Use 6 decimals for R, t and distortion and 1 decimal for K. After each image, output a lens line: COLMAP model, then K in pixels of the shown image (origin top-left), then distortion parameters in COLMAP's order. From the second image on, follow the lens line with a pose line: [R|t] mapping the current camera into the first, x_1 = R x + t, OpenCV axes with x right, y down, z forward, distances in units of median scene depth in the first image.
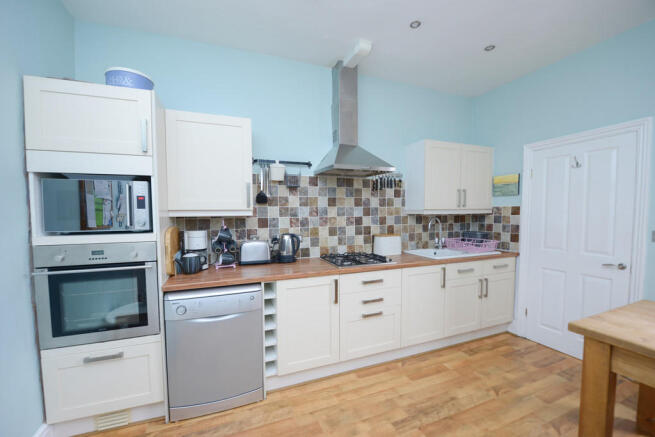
lens RADIAL K [[262.7, 0, 322.6], [0, 262.7, 222.9], [0, 0, 1]] dist [-0.021184, -0.000308]
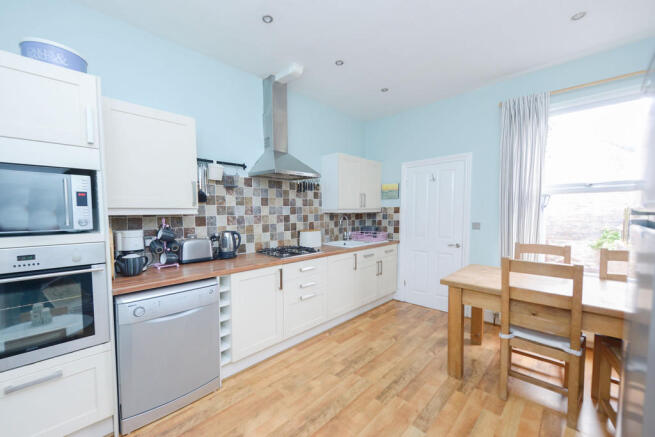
lens RADIAL K [[257.2, 0, 322.6], [0, 257.2, 222.3], [0, 0, 1]] dist [0.001135, -0.000192]
pose [[0.913233, -0.015513, 0.407143, -0.199856], [0.014693, 0.999879, 0.005142, 0.005678], [-0.407173, 0.001287, 0.913350, -0.096861]]
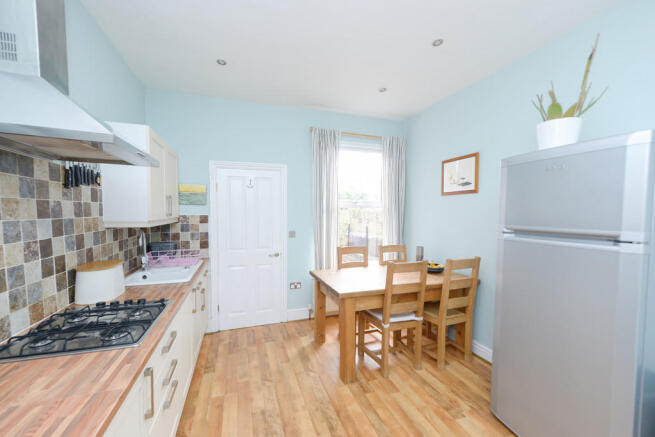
lens RADIAL K [[257.2, 0, 322.6], [0, 257.2, 222.3], [0, 0, 1]] dist [0.001135, -0.000192]
pose [[0.062458, -0.031869, 0.997539, -0.343341], [0.032943, 0.999011, 0.029853, -0.059222], [-0.997504, 0.030997, 0.063446, 0.521125]]
